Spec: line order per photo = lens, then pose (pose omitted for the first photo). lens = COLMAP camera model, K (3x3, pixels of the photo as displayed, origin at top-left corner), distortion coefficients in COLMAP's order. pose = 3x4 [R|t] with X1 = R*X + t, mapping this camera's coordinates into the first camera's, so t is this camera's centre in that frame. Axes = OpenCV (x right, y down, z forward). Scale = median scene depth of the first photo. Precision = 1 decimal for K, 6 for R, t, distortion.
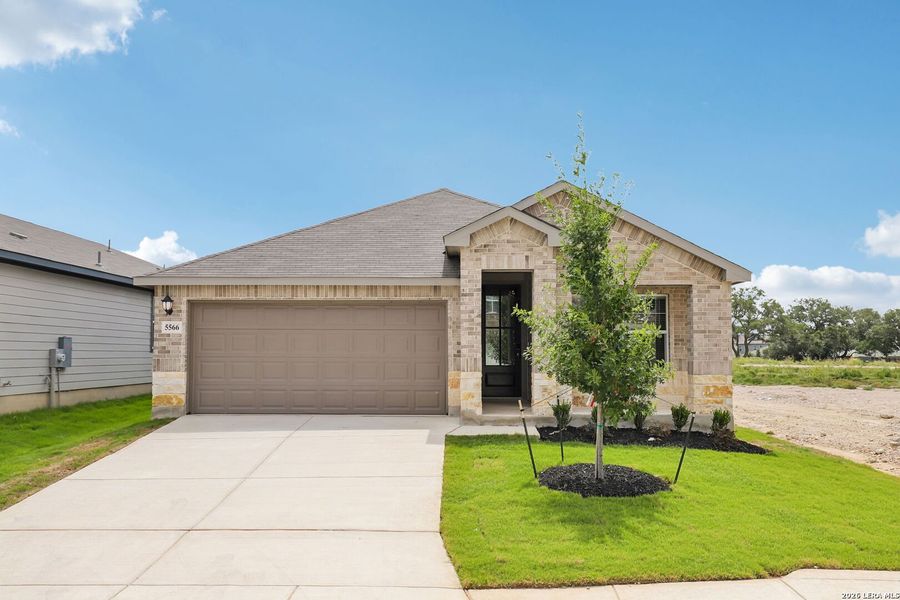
lens RADIAL K [[829.4, 0, 450.0], [0, 829.4, 300.0], [0, 0, 1]] dist [0.012156, 0.015101]
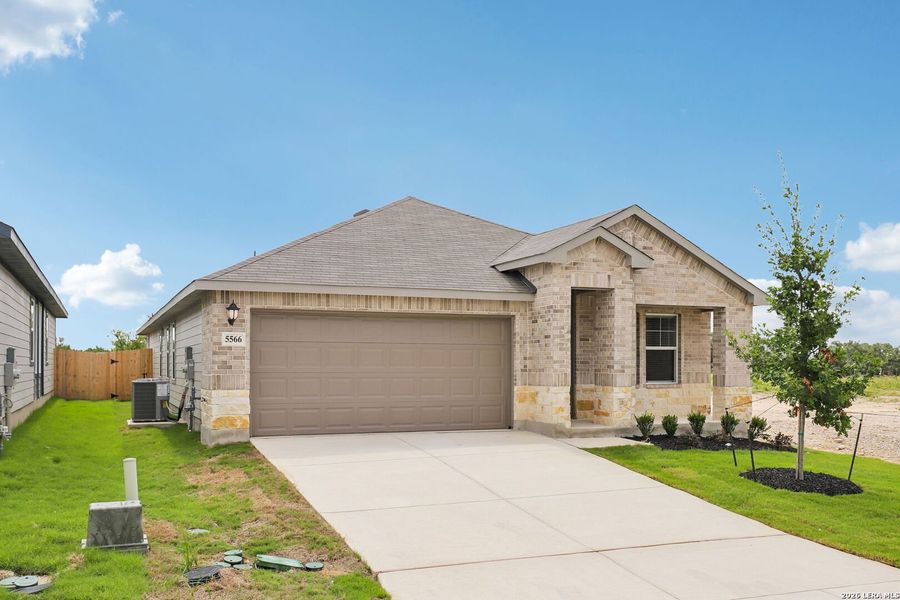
lens RADIAL K [[846.1, 0, 449.1], [0, 846.1, 356.0], [0, 0, 1]] dist [0.003705, 0.007010]
pose [[0.915512, 0.003339, 0.402276, -0.488440], [-0.026126, 0.998348, 0.051171, -0.000874], [-0.401441, -0.057358, 0.914087, 0.093948]]
